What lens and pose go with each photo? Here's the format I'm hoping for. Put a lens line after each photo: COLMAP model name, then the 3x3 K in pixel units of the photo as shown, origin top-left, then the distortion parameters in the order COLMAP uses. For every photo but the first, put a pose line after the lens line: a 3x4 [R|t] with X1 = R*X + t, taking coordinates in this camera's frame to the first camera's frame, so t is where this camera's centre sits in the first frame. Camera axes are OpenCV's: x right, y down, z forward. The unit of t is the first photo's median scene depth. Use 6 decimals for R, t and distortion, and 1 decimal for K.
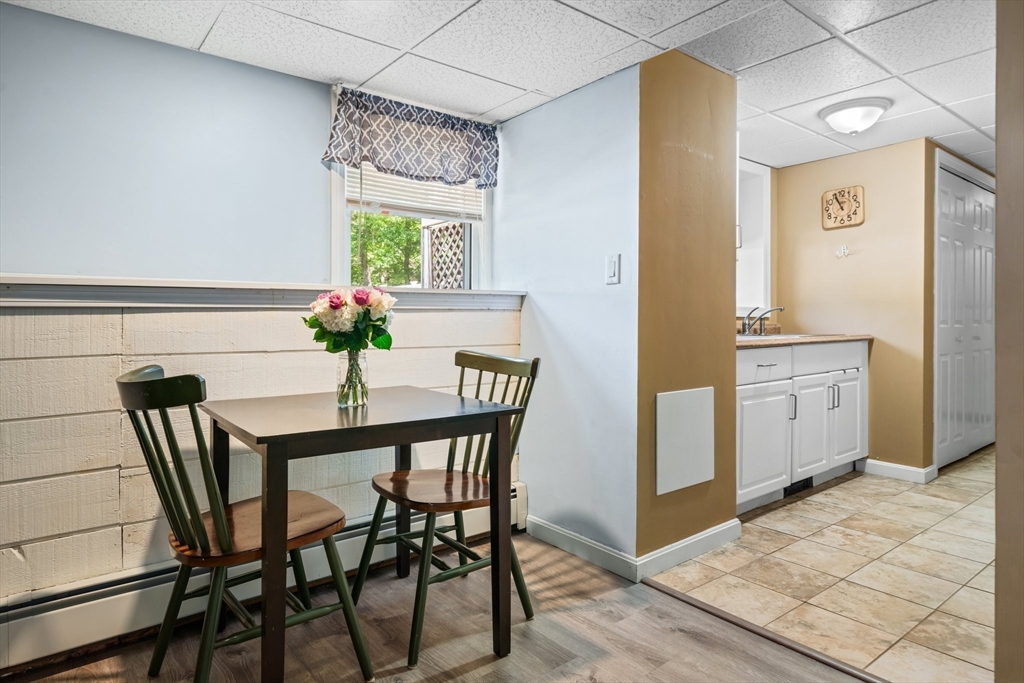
lens RADIAL K [[588.5, 0, 510.8], [0, 588.5, 331.8], [0, 0, 1]] dist [-0.000509, 0.000013]
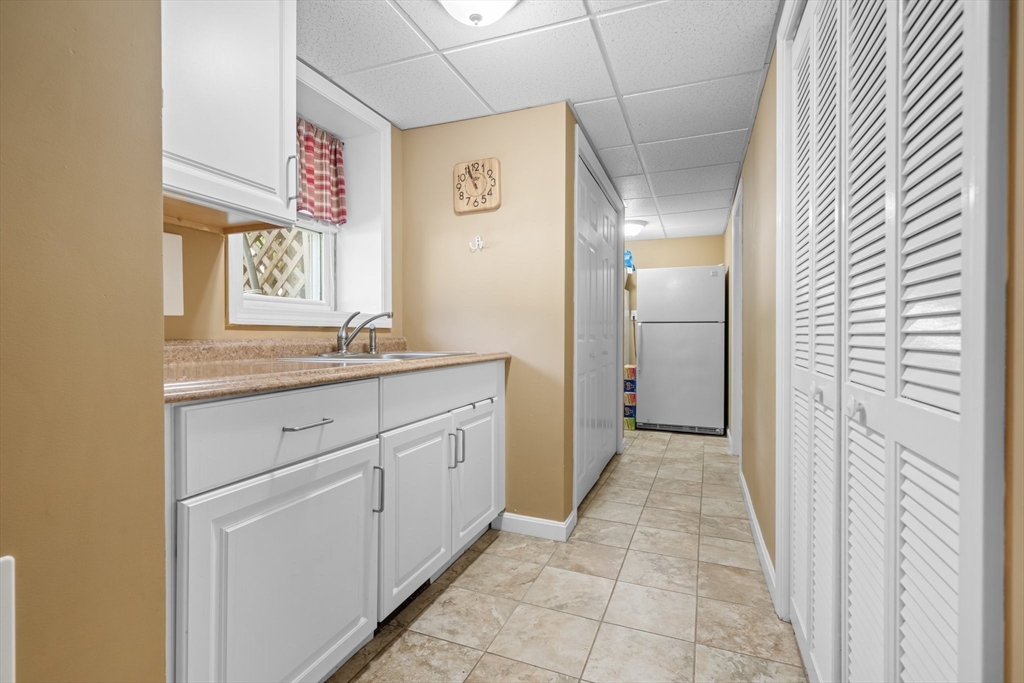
lens RADIAL K [[476.6, 0, 512.0], [0, 476.6, 341.5], [0, 0, 1]] dist [0.000244, 0.000010]
pose [[0.862336, -0.000288, 0.506336, 0.297246], [0.000820, 0.999999, -0.000827, -0.008536], [-0.506336, 0.001128, 0.862336, 0.453738]]
